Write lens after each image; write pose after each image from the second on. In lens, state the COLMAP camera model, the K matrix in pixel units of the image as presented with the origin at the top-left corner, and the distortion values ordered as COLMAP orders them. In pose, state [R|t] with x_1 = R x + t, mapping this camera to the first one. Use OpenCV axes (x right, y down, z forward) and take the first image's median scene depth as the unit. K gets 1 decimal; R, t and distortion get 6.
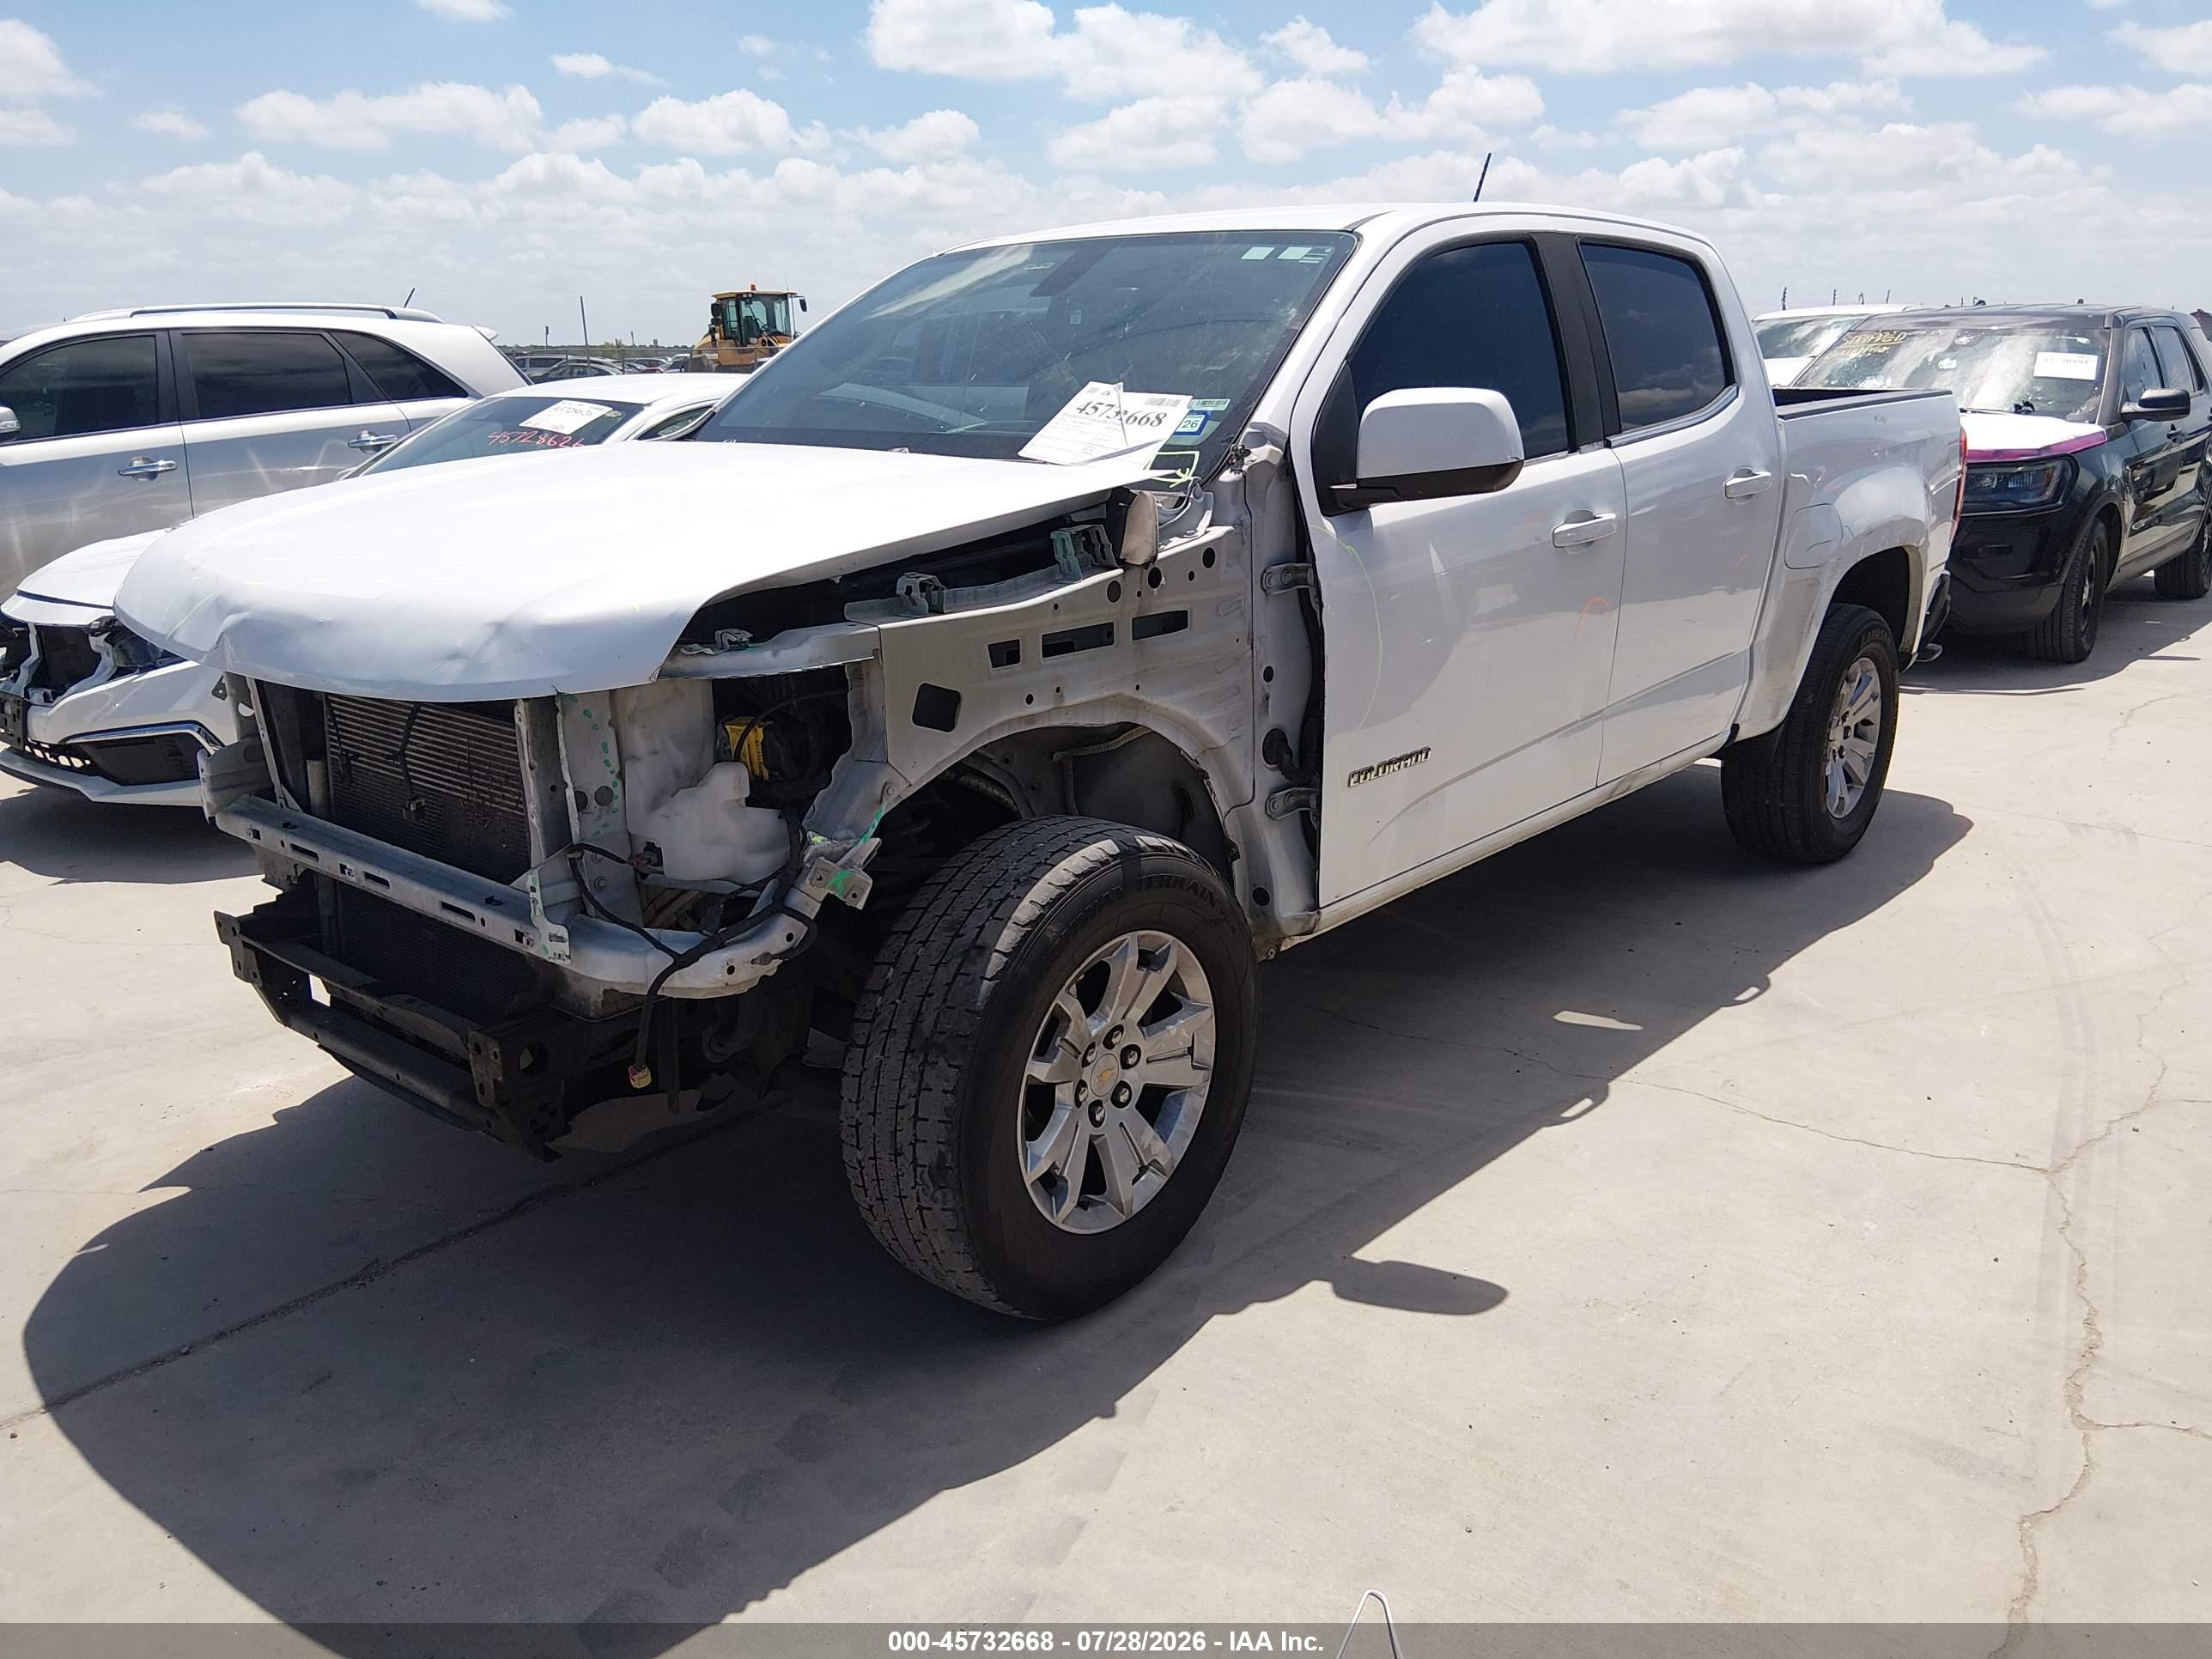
lens RADIAL K [[1726.1, 0, 1106.0], [0, 1726.1, 829.5], [0, 0, 1]] dist [0.116695, -0.206591]
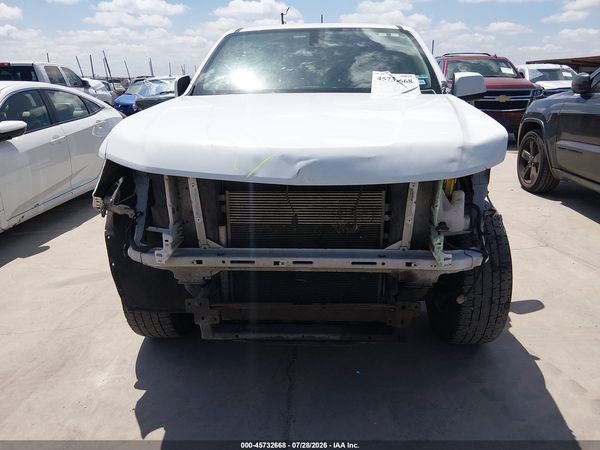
lens RADIAL K [[468.2, 0, 300.0], [0, 468.2, 225.0], [0, 0, 1]] dist [0.116695, -0.206591]
pose [[0.777818, -0.184542, 0.600785, -0.797526], [0.168817, 0.982137, 0.083118, -0.080591], [-0.605392, 0.036772, 0.795078, 0.443408]]
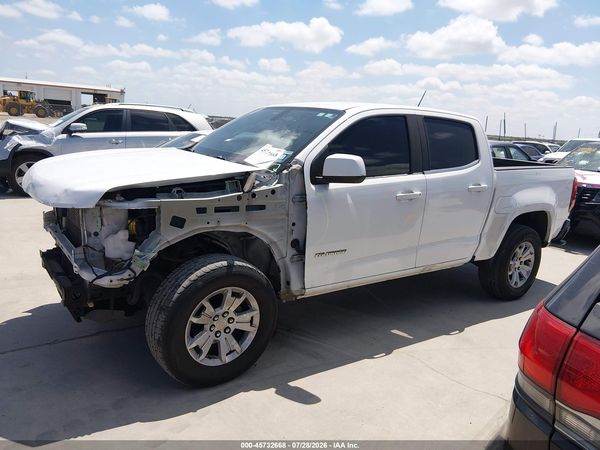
lens RADIAL K [[468.2, 0, 300.0], [0, 468.2, 225.0], [0, 0, 1]] dist [0.116695, -0.206591]
pose [[0.971583, 0.124548, -0.201283, 0.334220], [-0.137109, 0.989310, -0.049663, -0.042598], [0.192946, 0.075849, 0.978273, 0.010557]]
